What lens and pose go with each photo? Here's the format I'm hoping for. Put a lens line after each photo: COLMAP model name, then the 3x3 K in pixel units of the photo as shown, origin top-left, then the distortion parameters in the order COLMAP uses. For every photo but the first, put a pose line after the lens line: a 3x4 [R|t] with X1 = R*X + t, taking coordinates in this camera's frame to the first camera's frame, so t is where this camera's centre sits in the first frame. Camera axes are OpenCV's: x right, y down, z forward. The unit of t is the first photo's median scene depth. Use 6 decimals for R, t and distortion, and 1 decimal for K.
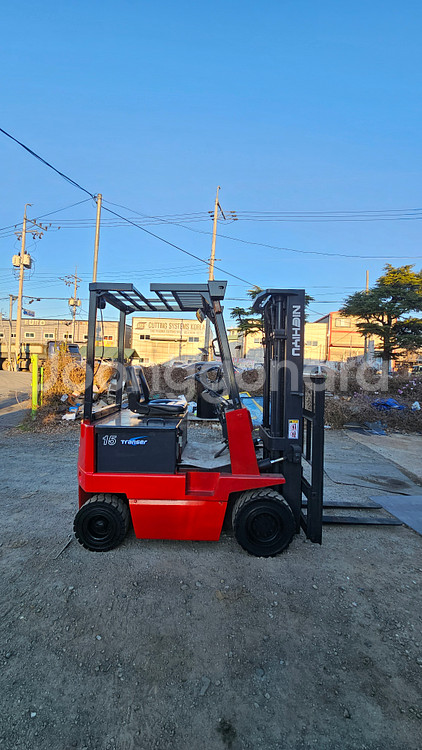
lens RADIAL K [[307.2, 0, 211.0], [0, 307.2, 371.6], [0, 0, 1]] dist [-0.000114, 0.000051]
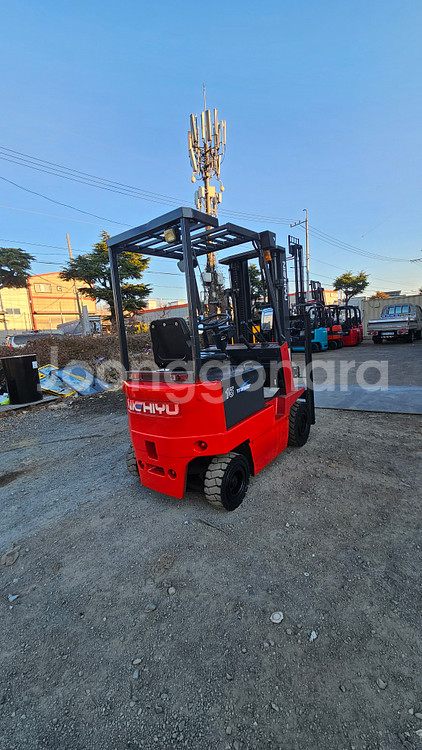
lens RADIAL K [[307.2, 0, 211.6], [0, 307.2, 376.3], [0, 0, 1]] dist [-0.000114, 0.000051]
pose [[0.581014, -0.200003, 0.788937, -0.136798], [0.107005, 0.979694, 0.169557, 0.001441], [-0.806829, -0.014094, 0.590617, 0.062602]]
